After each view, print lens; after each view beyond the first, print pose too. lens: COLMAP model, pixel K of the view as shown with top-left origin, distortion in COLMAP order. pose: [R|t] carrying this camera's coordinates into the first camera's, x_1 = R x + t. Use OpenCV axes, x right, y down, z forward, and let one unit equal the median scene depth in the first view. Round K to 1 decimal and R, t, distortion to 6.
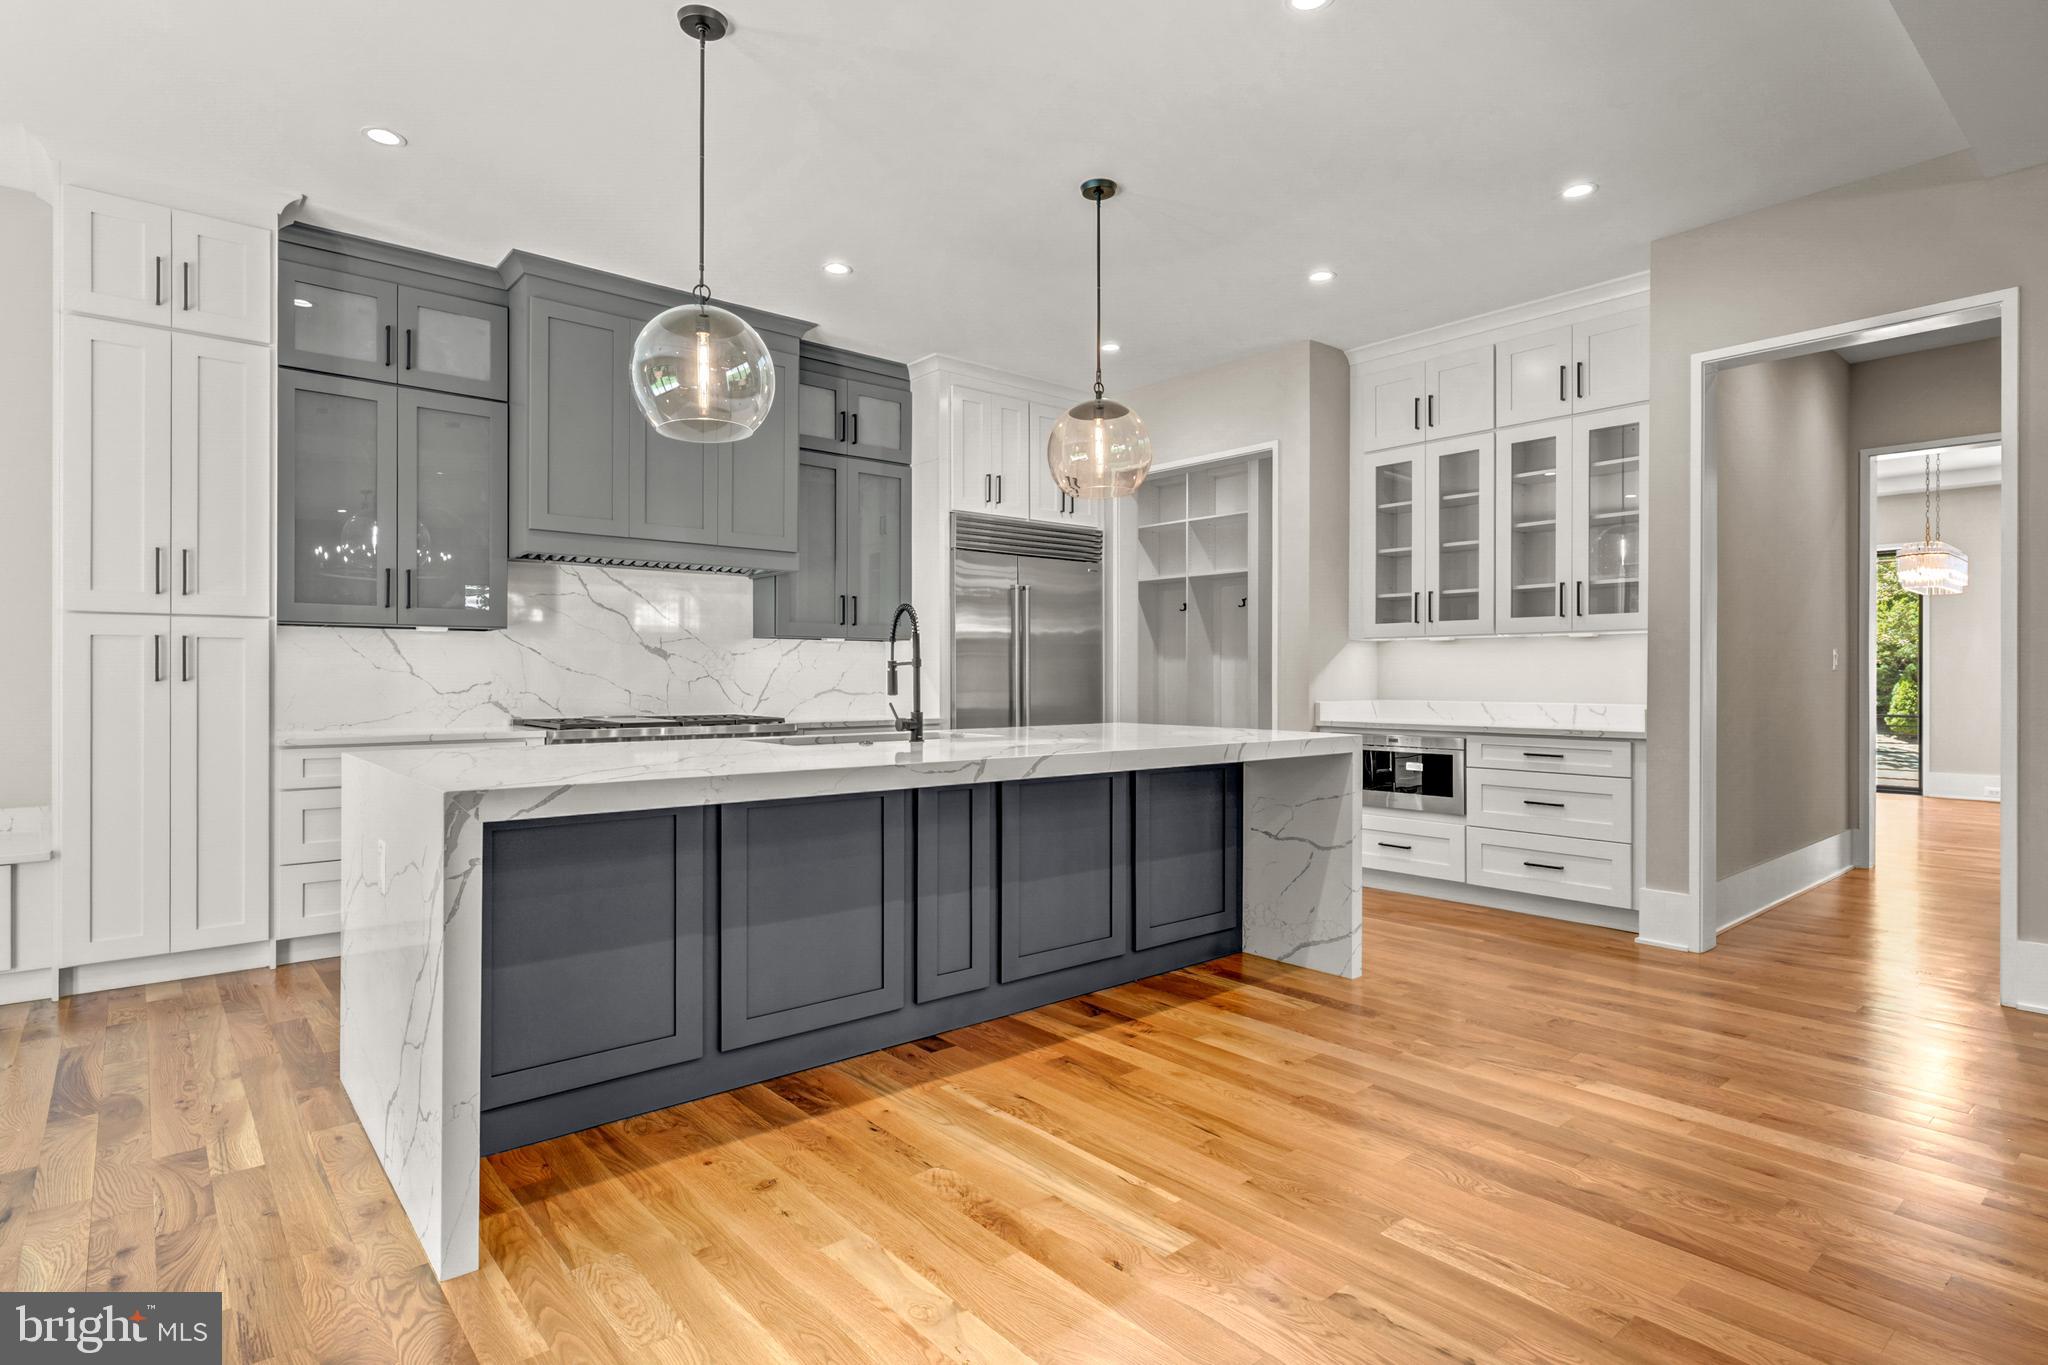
lens RADIAL K [[1031.2, 0, 1009.1], [0, 1031.2, 685.4], [0, 0, 1]] dist [-0.012635, 0.007072]
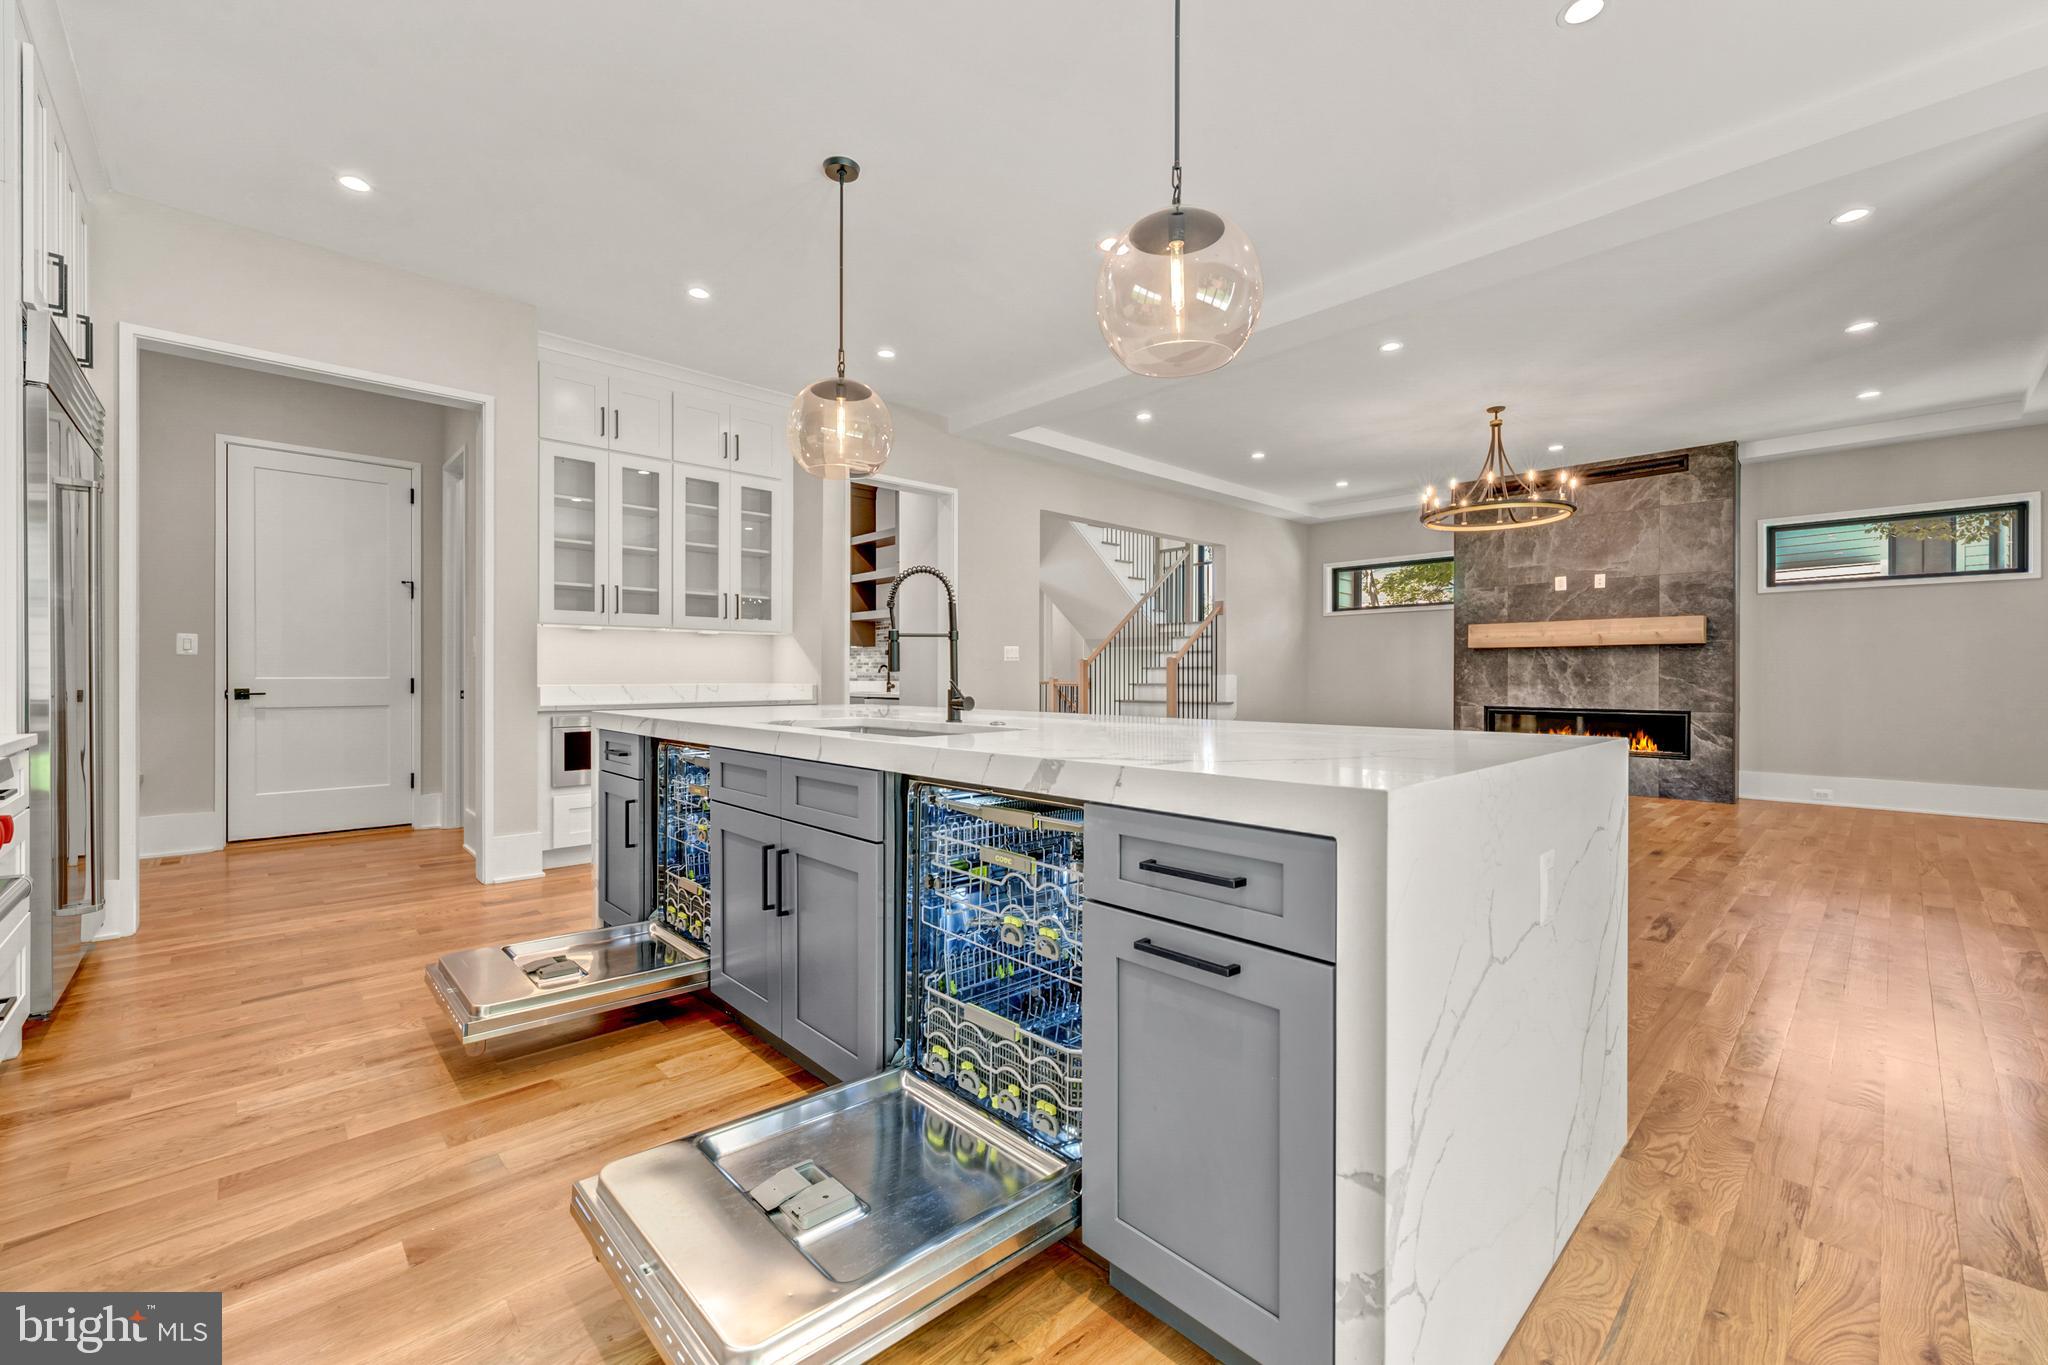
lens RADIAL K [[840.9, 0, 1023.2], [0, 840.9, 675.6], [0, 0, 1]] dist [-0.001807, 0.001422]
pose [[-0.061283, -0.000099, 0.998120, -0.626737], [0.007083, 0.999975, 0.000534, 0.010020], [-0.998095, 0.007102, -0.061280, 0.737606]]
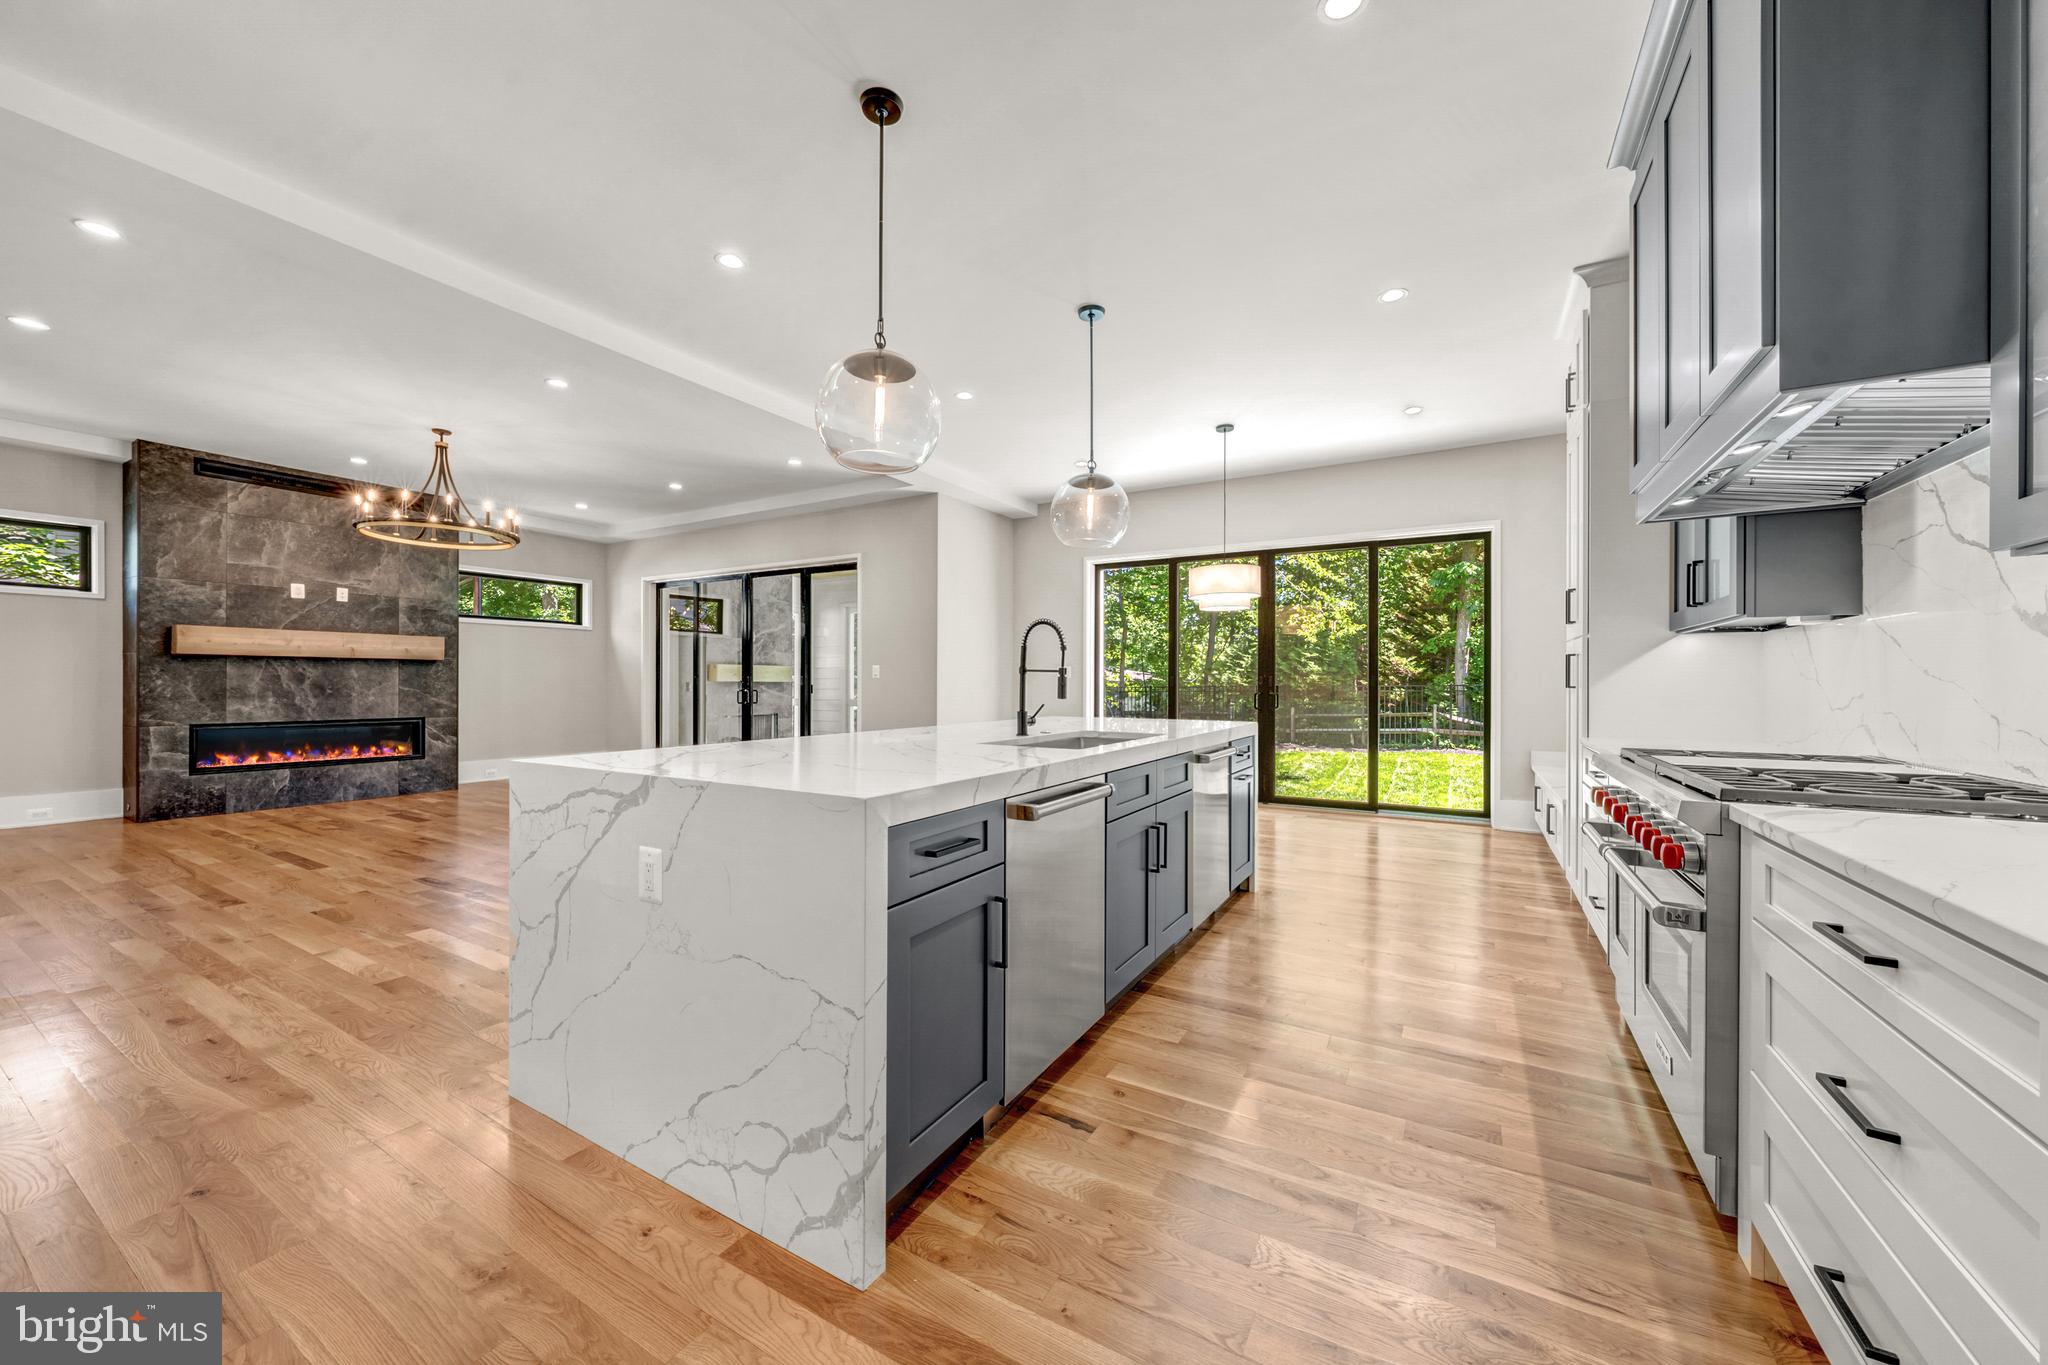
lens RADIAL K [[747.8, 0, 1023.8], [0, 747.8, 686.0], [0, 0, 1]] dist [-0.002635, 0.000356]
pose [[-0.941229, -0.002543, -0.337760, 0.154428], [-0.006997, 0.999904, 0.011970, -0.010501], [0.337697, 0.013630, -0.941156, 1.367578]]
